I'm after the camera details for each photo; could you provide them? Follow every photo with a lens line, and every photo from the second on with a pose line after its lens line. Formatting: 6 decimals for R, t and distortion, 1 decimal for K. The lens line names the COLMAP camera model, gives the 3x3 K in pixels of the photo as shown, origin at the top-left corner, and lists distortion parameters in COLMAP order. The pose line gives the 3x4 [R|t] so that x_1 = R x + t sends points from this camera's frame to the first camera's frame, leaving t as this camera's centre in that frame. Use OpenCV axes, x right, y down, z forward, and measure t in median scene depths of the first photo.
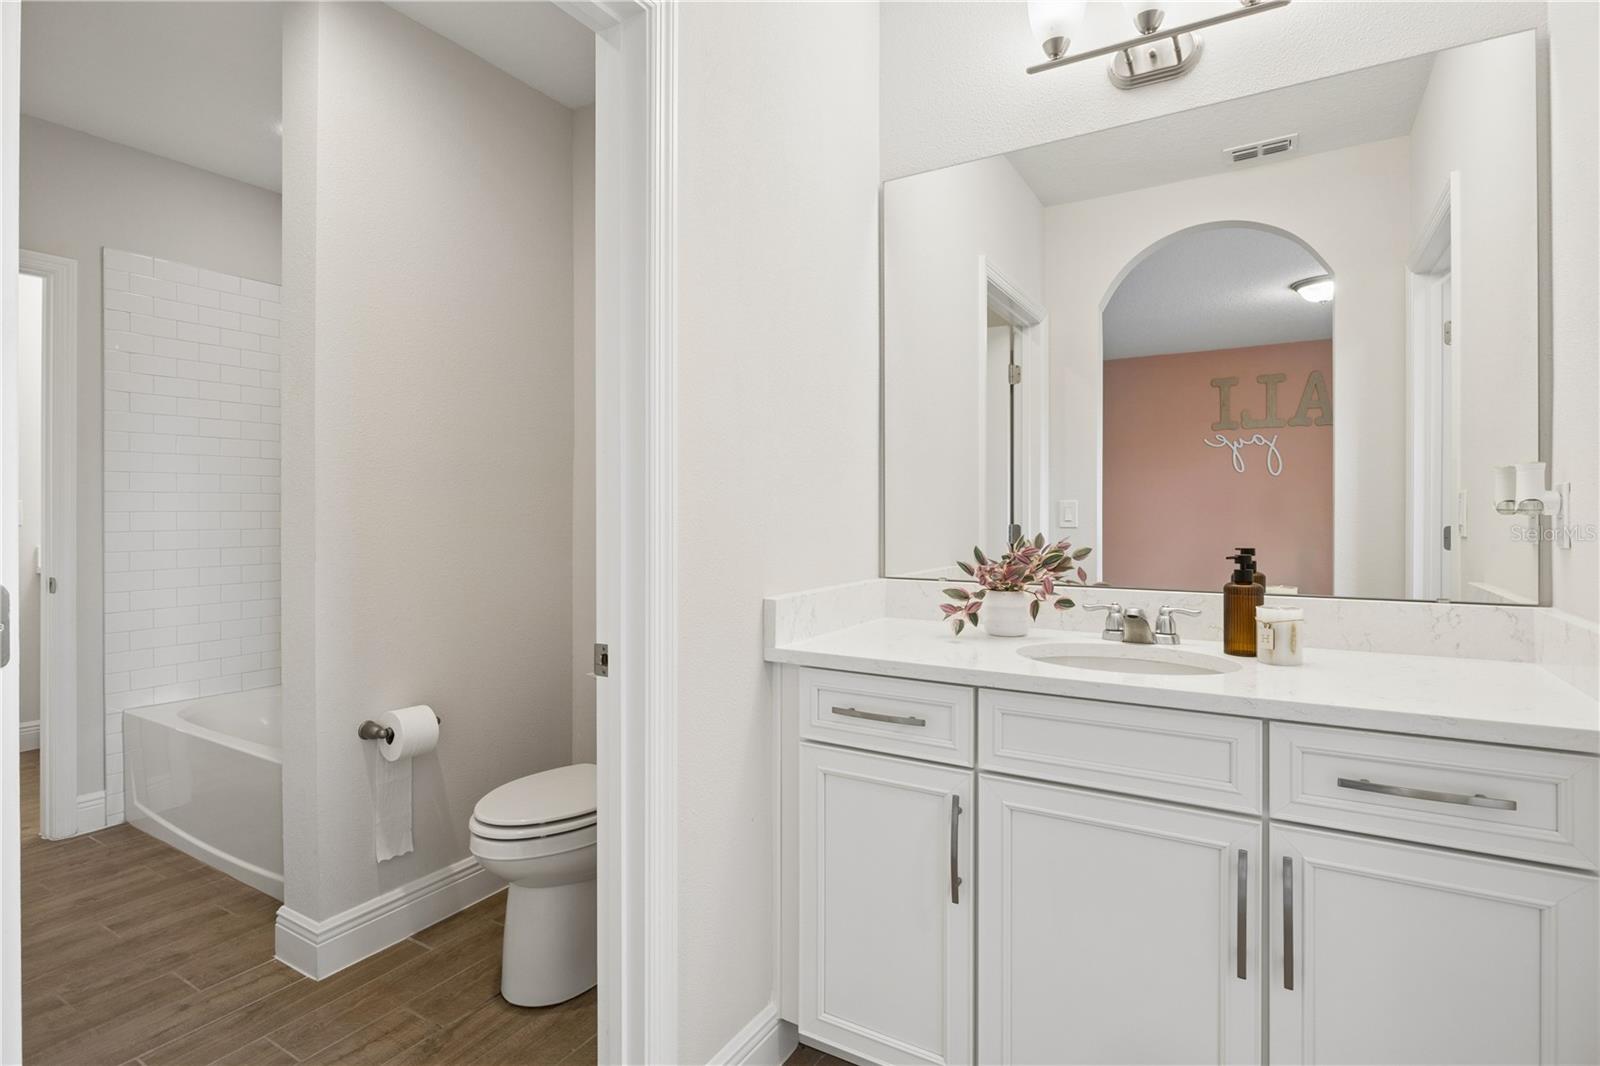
lens RADIAL K [[791.5, 0, 802.7], [0, 791.5, 520.7], [0, 0, 1]] dist [0.001301, 0.000466]
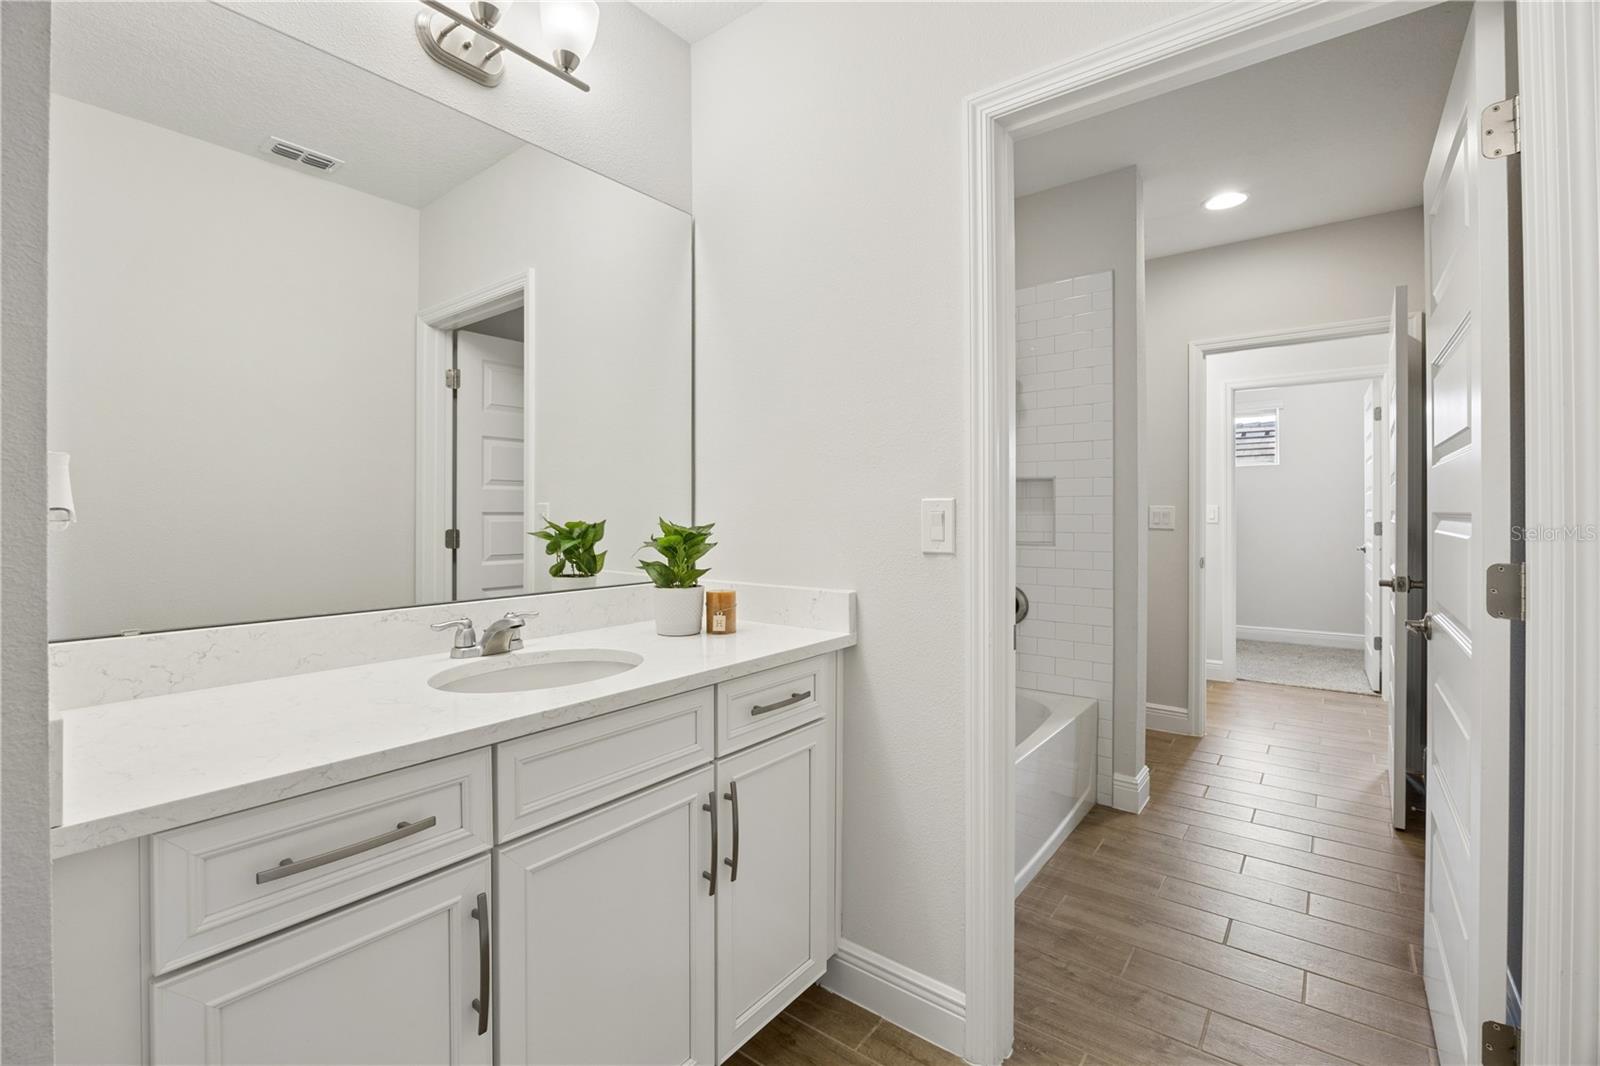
lens RADIAL K [[695.3, 0, 799.1], [0, 695.3, 516.0], [0, 0, 1]] dist [-0.018378, 0.000331]
pose [[0.129048, 0.004144, 0.991630, -0.348444], [0.020640, 0.999763, -0.006864, 0.001738], [-0.991424, 0.021353, 0.128932, 0.523089]]
